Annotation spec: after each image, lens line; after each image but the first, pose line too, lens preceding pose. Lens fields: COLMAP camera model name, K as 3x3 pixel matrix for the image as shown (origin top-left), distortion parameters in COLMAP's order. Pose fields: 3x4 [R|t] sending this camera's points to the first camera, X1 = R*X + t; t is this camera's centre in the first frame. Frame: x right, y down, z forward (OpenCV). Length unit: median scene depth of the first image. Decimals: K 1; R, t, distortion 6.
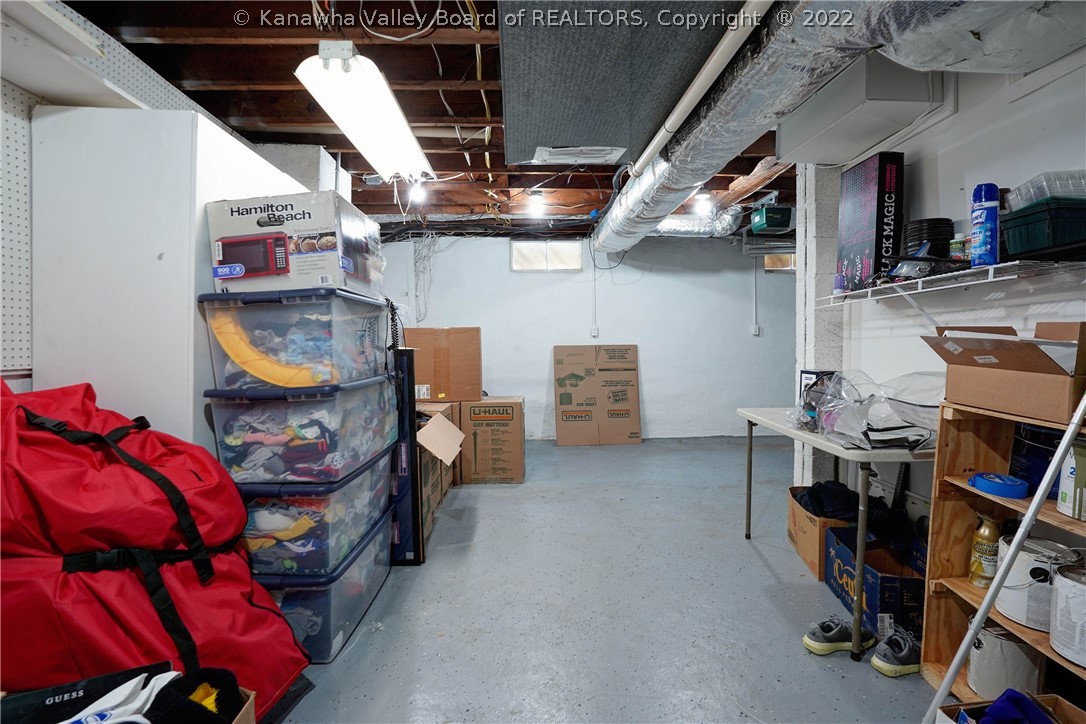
lens RADIAL K [[529.6, 0, 540.5], [0, 529.6, 358.6], [0, 0, 1]] dist [-0.014455, 0.001663]
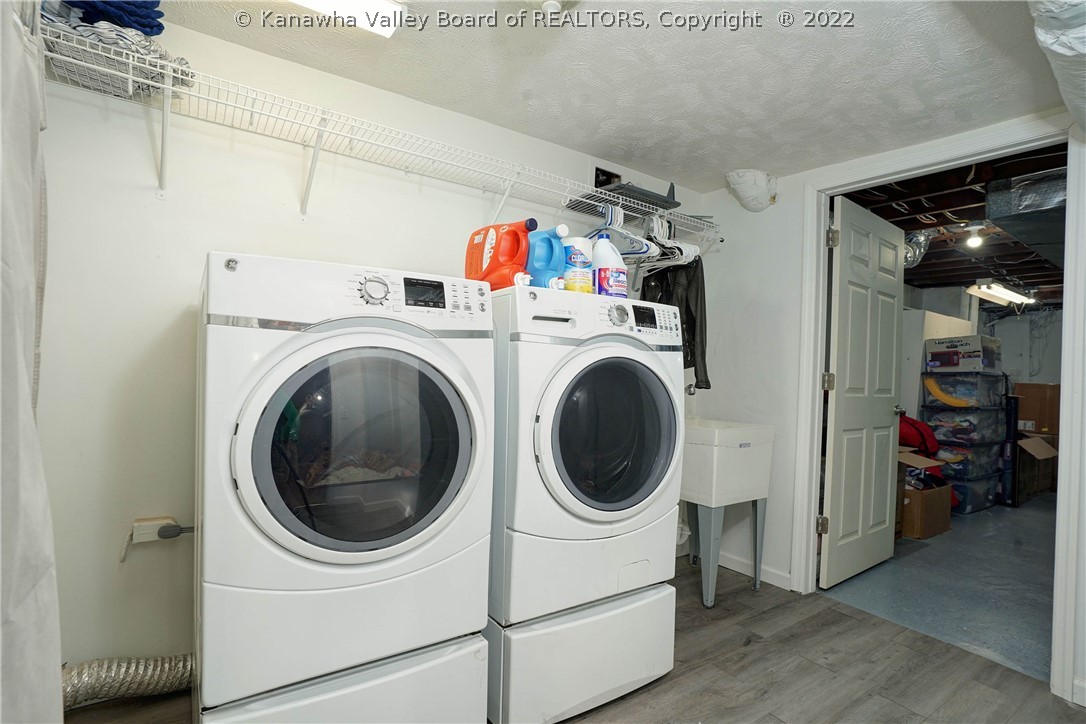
lens RADIAL K [[529.6, 0, 538.6], [0, 529.6, 366.1], [0, 0, 1]] dist [-0.014455, 0.001663]
pose [[0.538414, 0.030242, -0.842138, 0.643347], [-0.073486, 0.997234, -0.011171, 0.033845], [0.839470, 0.067900, 0.539147, -2.294209]]
